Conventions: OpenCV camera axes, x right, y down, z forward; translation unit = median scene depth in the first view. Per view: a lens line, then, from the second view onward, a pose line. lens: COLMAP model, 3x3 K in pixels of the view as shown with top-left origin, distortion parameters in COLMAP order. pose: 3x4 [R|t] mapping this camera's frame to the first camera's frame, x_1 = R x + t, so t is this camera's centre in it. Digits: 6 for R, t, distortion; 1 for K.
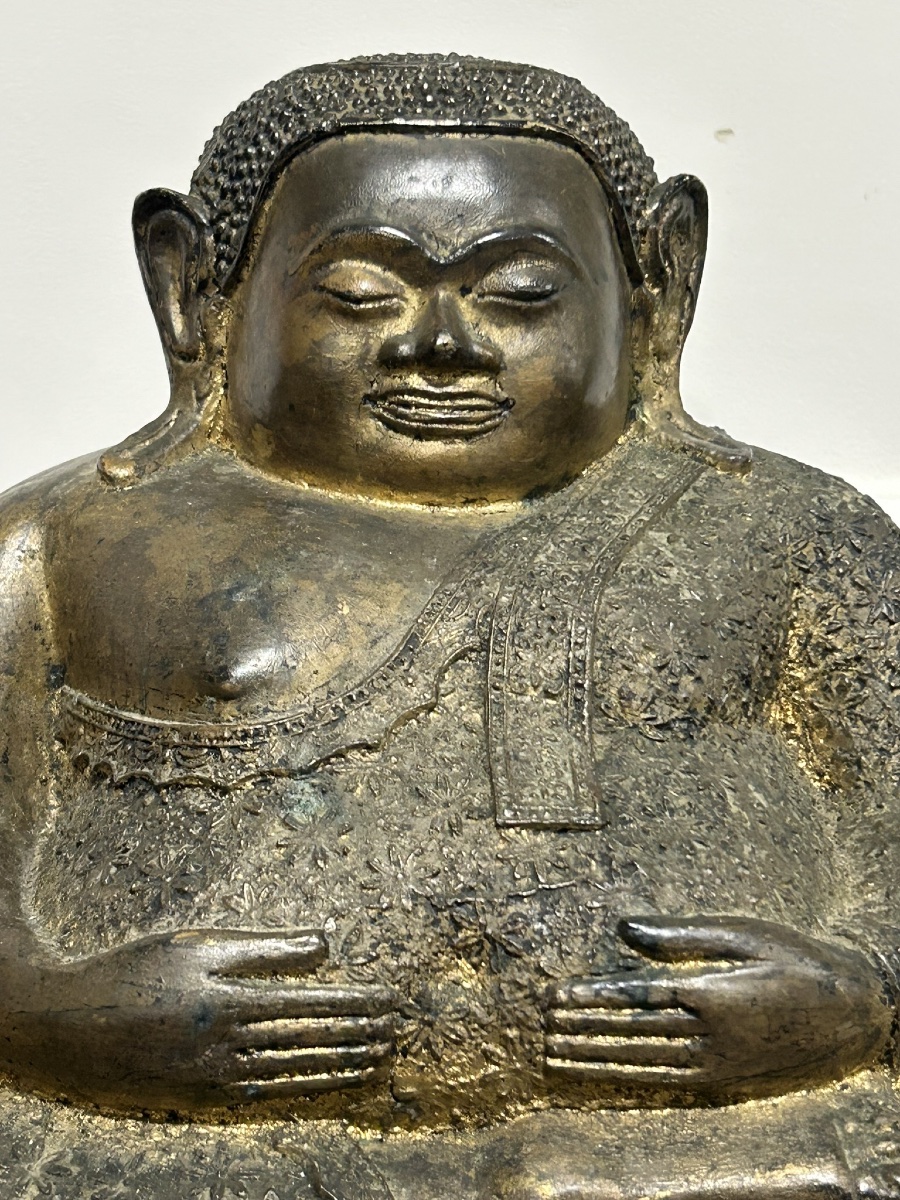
lens RADIAL K [[2353.6, 0, 450.0], [0, 2353.6, 600.0], [0, 0, 1]] dist [0.176701, -0.424189]
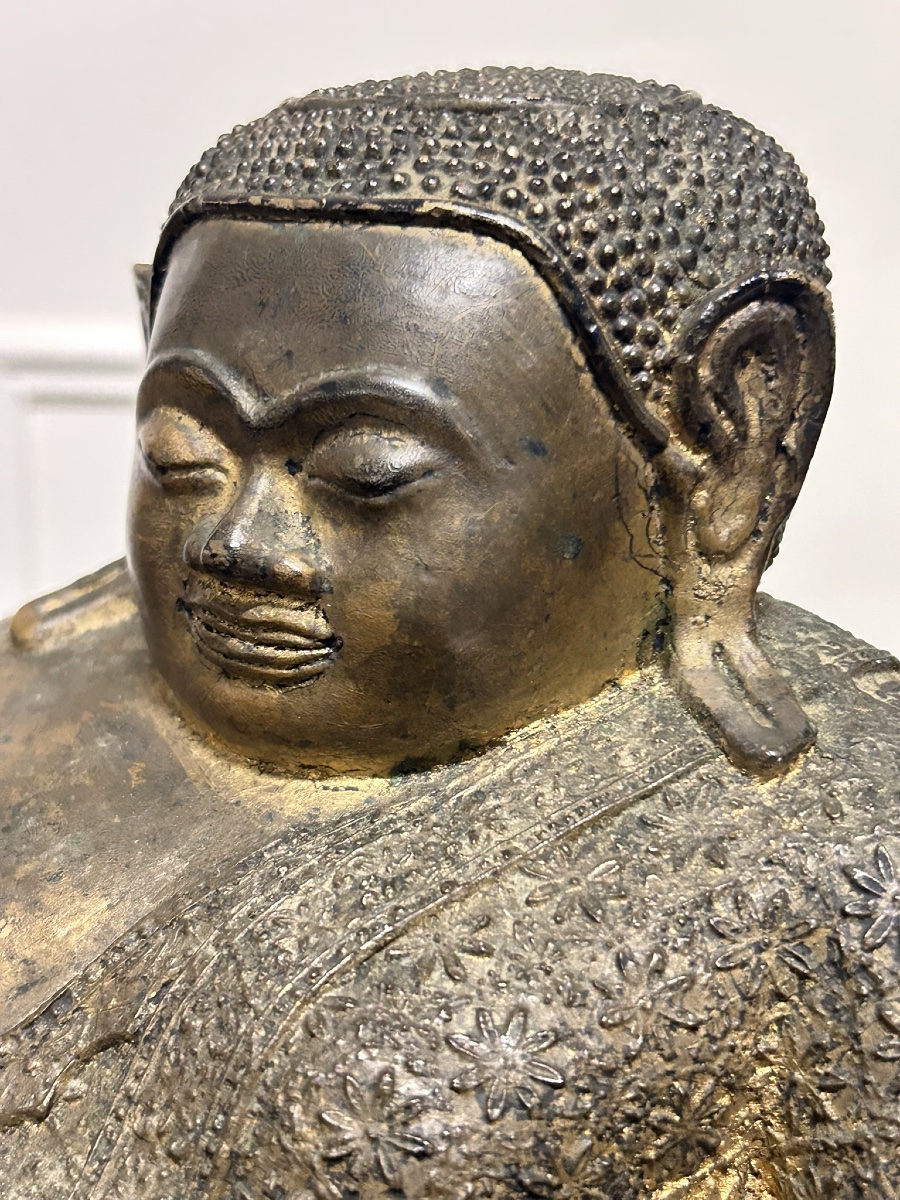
lens RADIAL K [[1773.4, 0, 450.0], [0, 1773.4, 600.0], [0, 0, 1]] dist [0.196844, -1.000707]
pose [[0.812743, 0.143933, -0.564564, 0.330478], [-0.068100, 0.985831, 0.153297, -0.173965], [0.578629, -0.086144, 0.811029, 0.617877]]
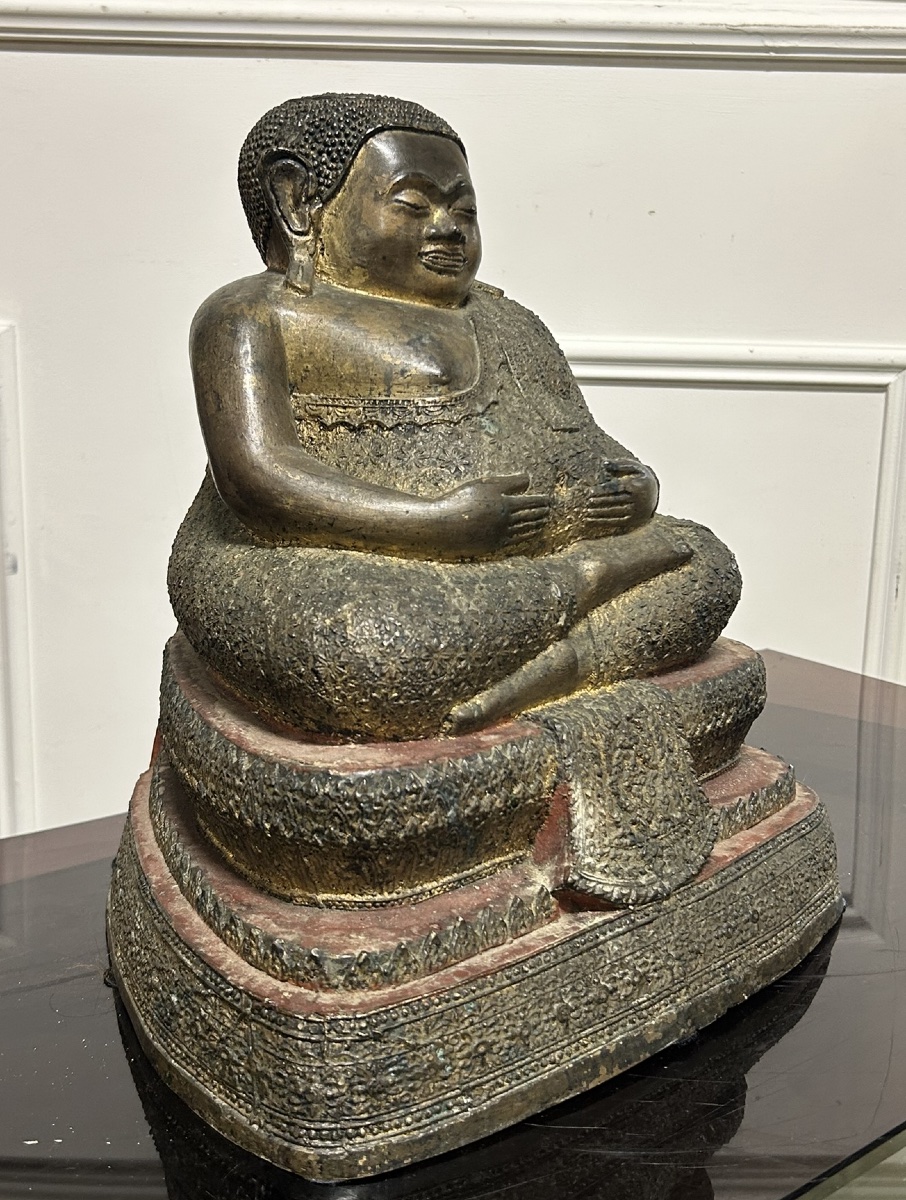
lens RADIAL K [[1340.2, 0, 453.0], [0, 1340.2, 600.0], [0, 0, 1]] dist [0.137606, -0.499912]
pose [[0.737156, -0.126314, 0.663812, -0.898395], [0.058101, 0.990583, 0.123973, 0.080989], [-0.673220, -0.052819, 0.737553, 0.026324]]
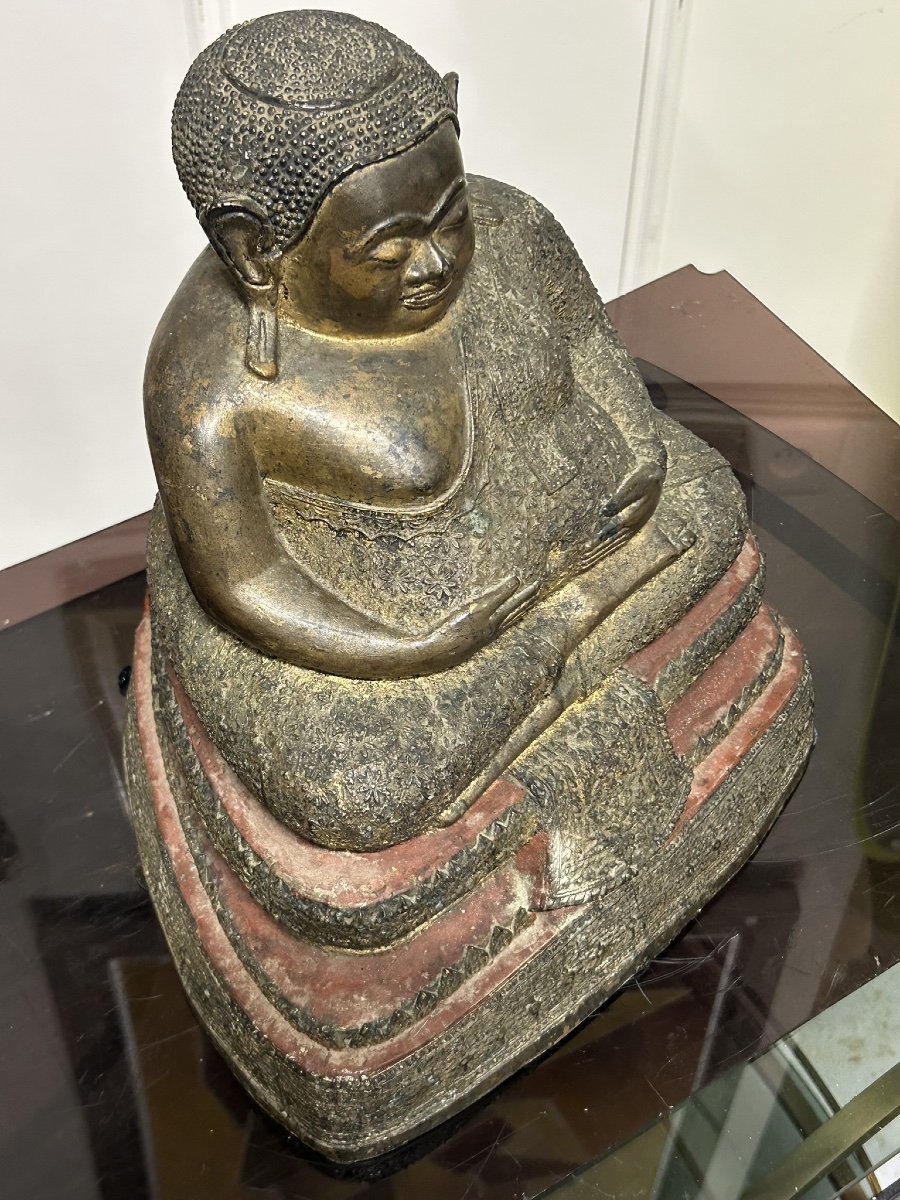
lens RADIAL K [[1572.6, 0, 450.0], [0, 1572.6, 600.0], [0, 0, 1]] dist [0.083351, -0.013785]
pose [[0.742439, -0.502919, 0.442557, -0.687093], [0.062550, 0.709773, 0.701648, -0.801249], [-0.666987, -0.493249, 0.558420, 0.151162]]
